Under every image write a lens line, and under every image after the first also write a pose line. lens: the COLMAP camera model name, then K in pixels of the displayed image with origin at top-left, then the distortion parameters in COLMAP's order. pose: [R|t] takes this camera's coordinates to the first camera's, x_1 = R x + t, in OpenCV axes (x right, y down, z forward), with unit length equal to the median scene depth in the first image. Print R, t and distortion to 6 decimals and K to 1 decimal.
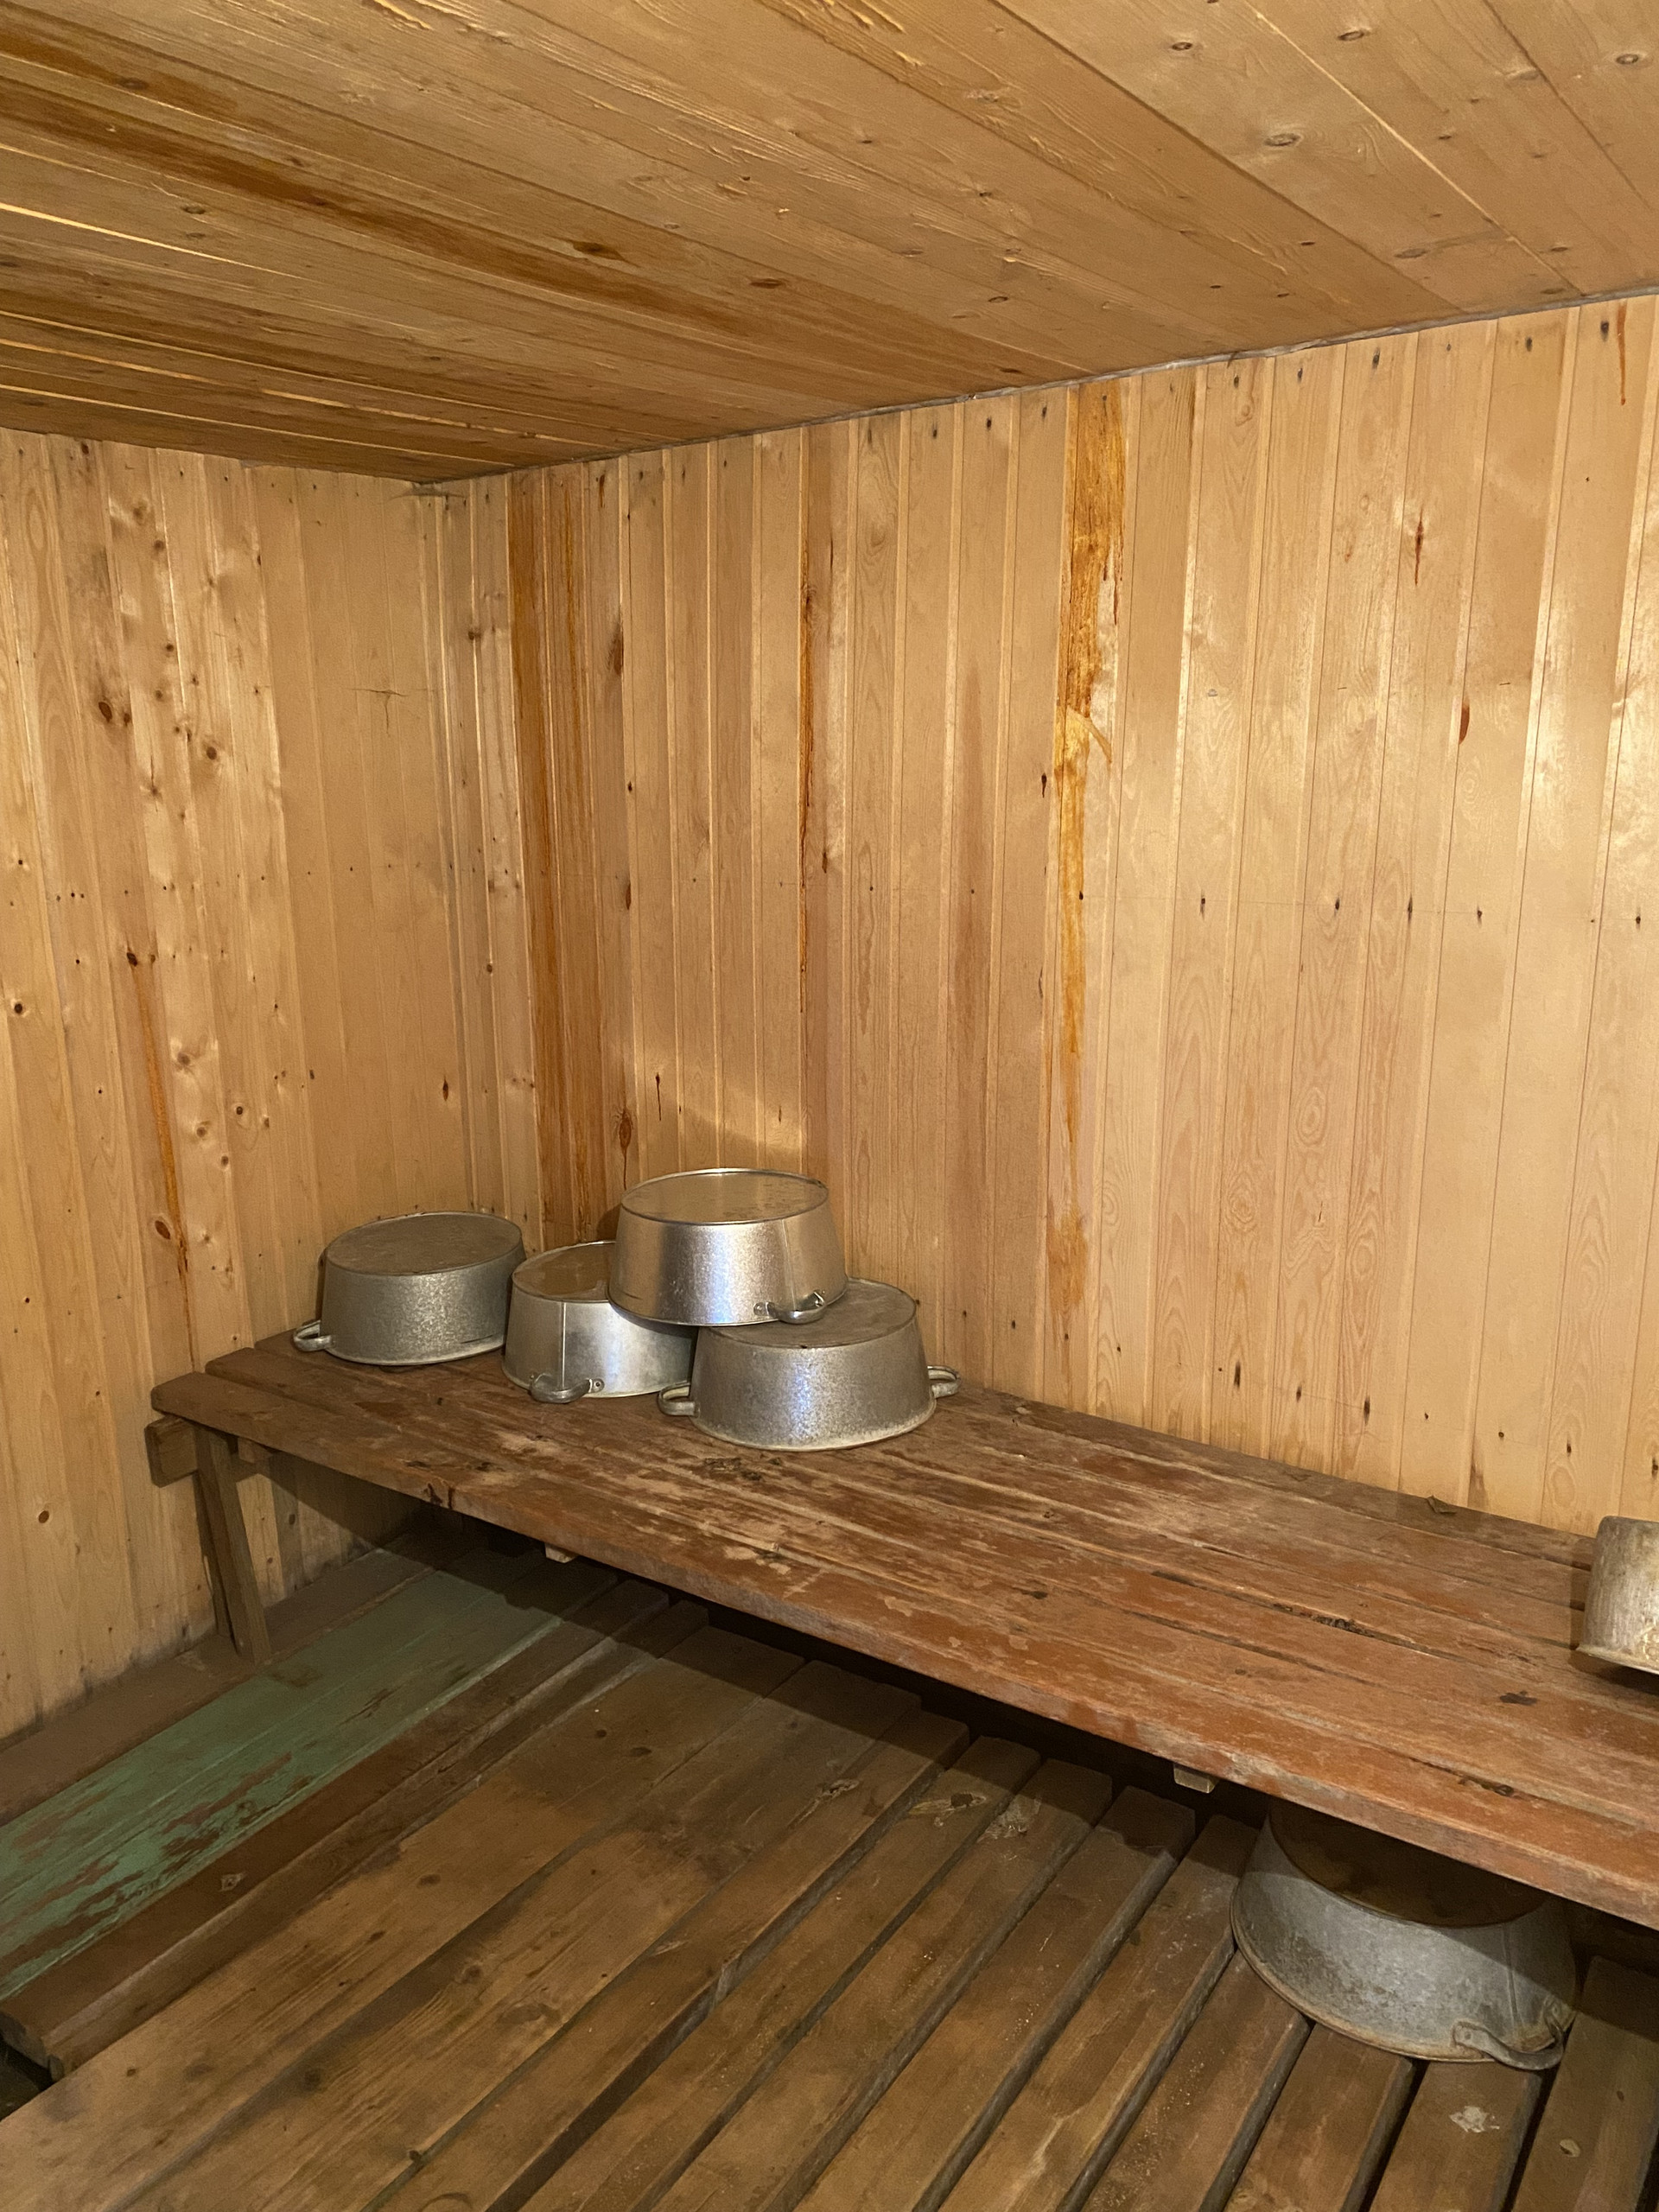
lens RADIAL K [[1707.8, 0, 816.9], [0, 1707.8, 1107.4], [0, 0, 1]] dist [0.011682, -0.007143]
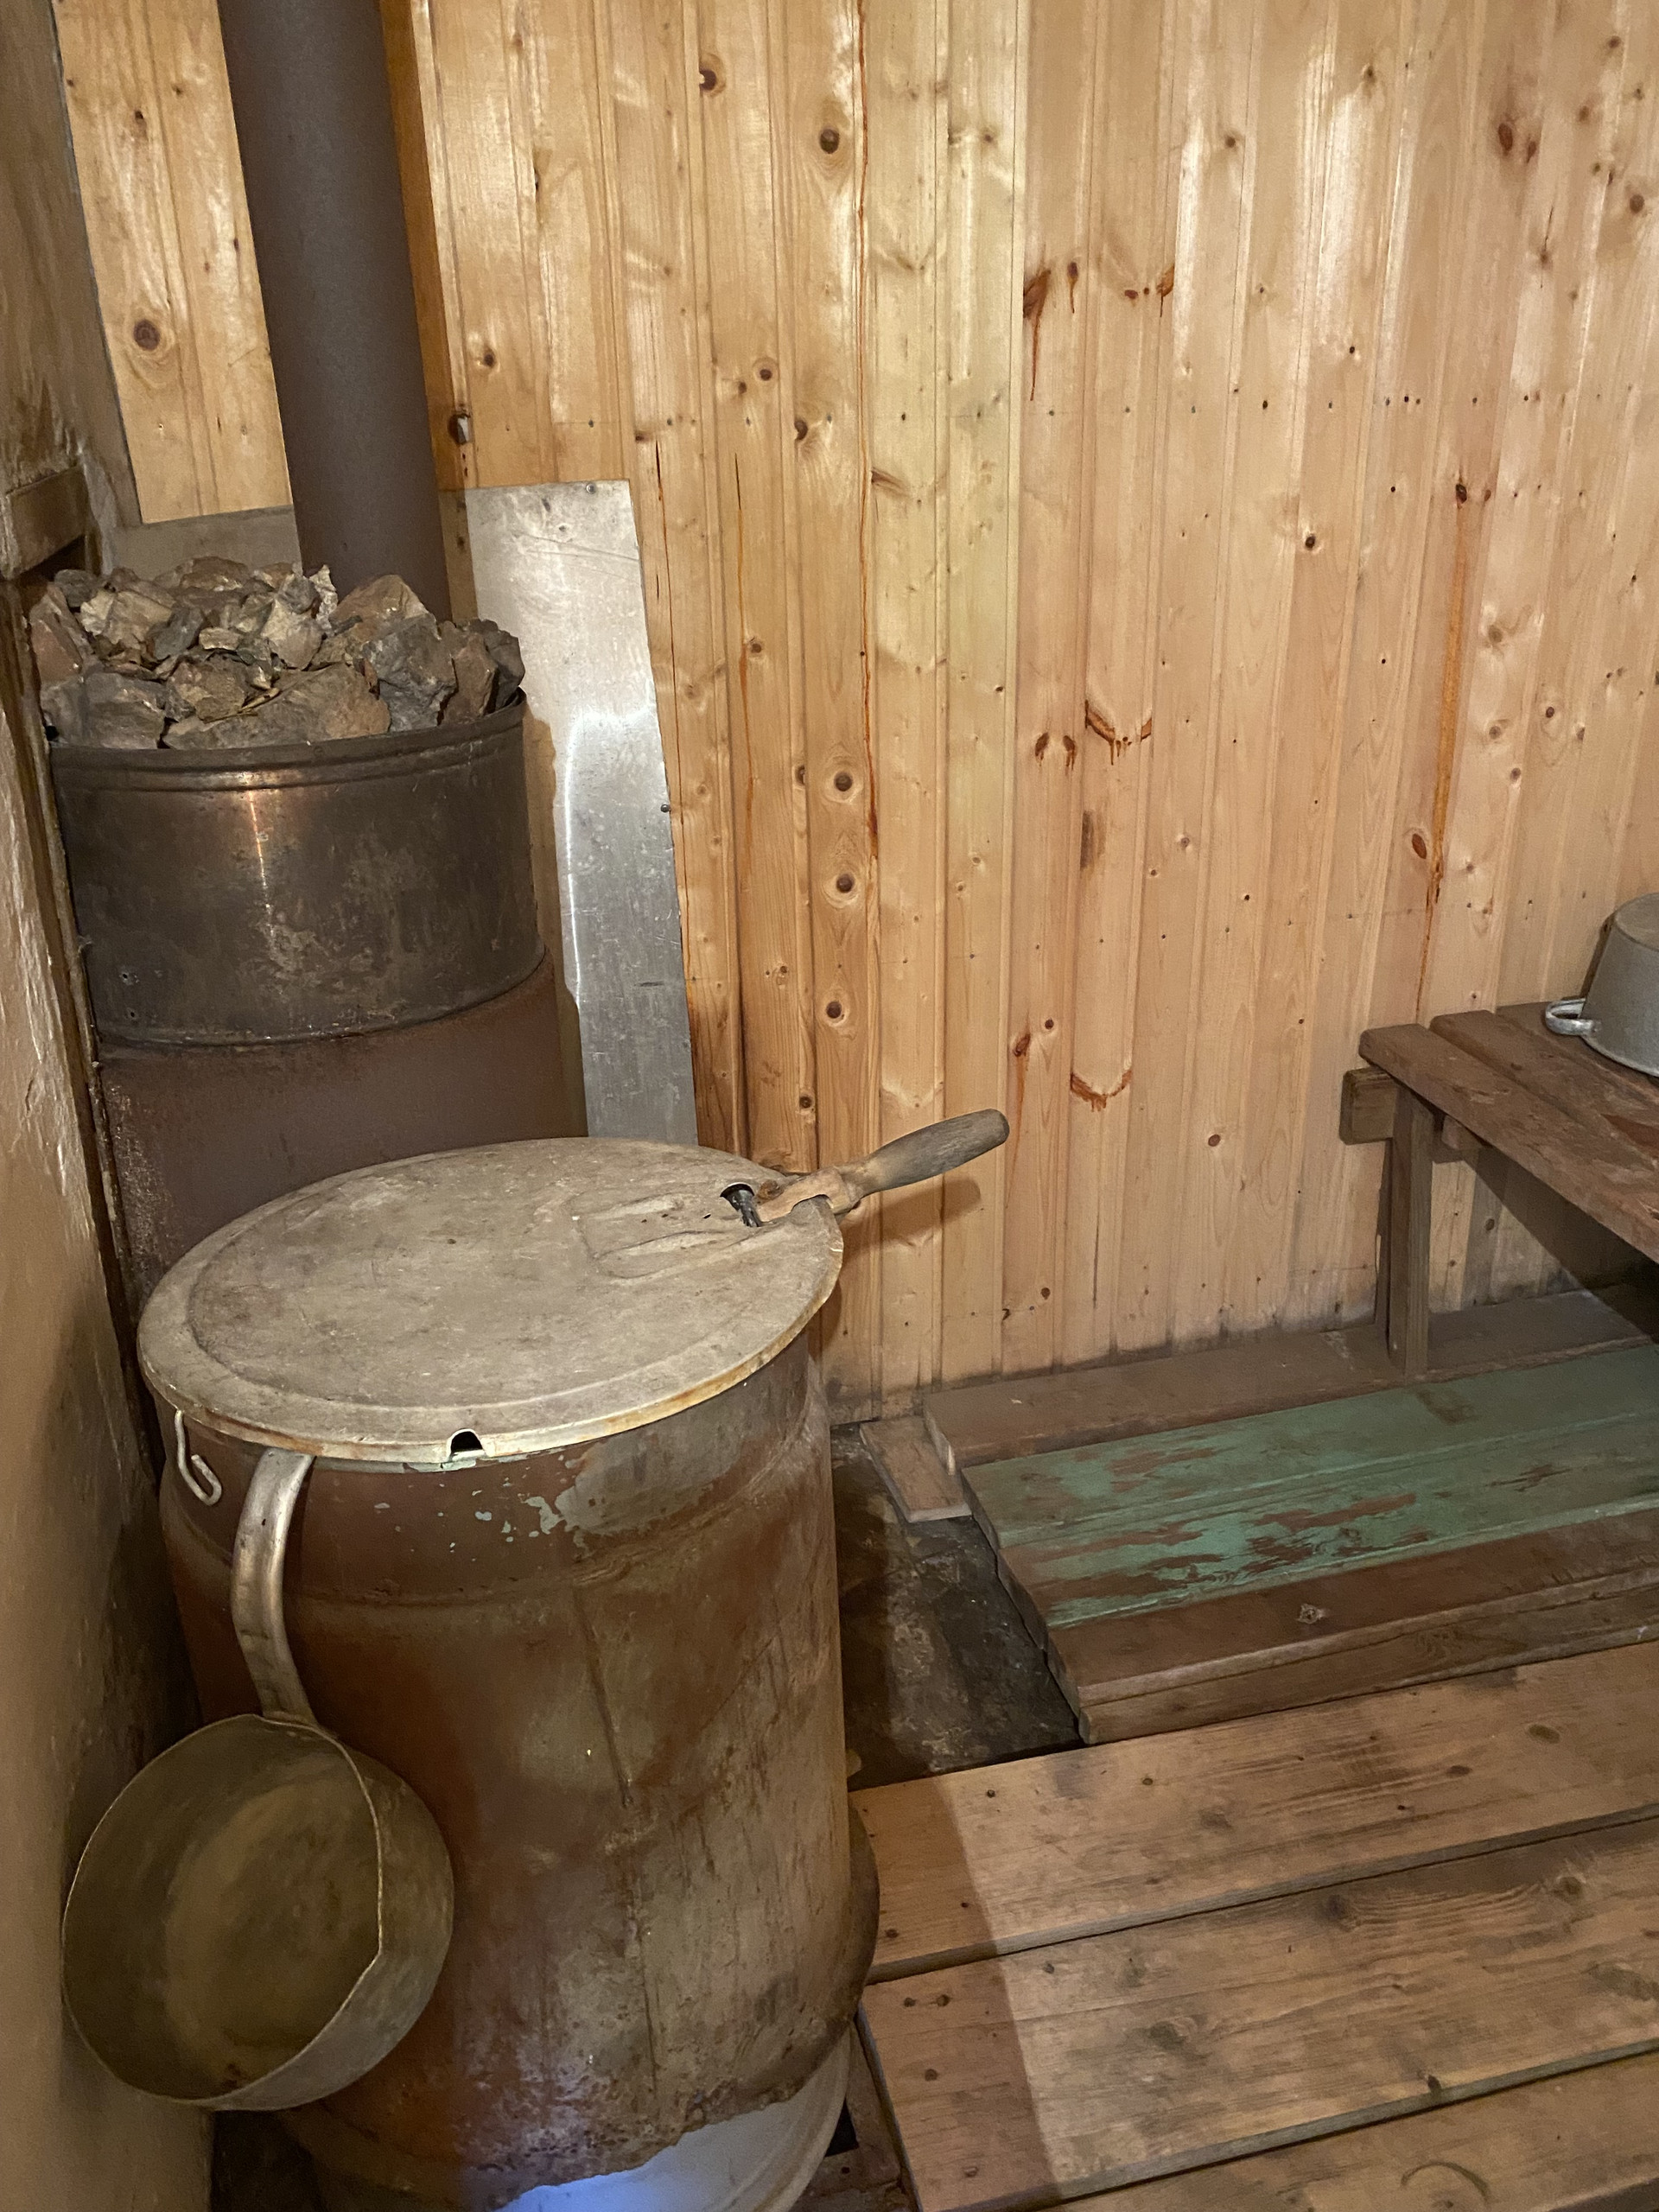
lens RADIAL K [[1707.8, 0, 816.9], [0, 1707.8, 1107.4], [0, 0, 1]] dist [0.011682, -0.007143]
pose [[0.736214, 0.273759, -0.618906, -0.054996], [-0.142815, 0.956781, 0.253326, 0.025544], [0.661508, -0.098113, 0.743493, 0.193209]]
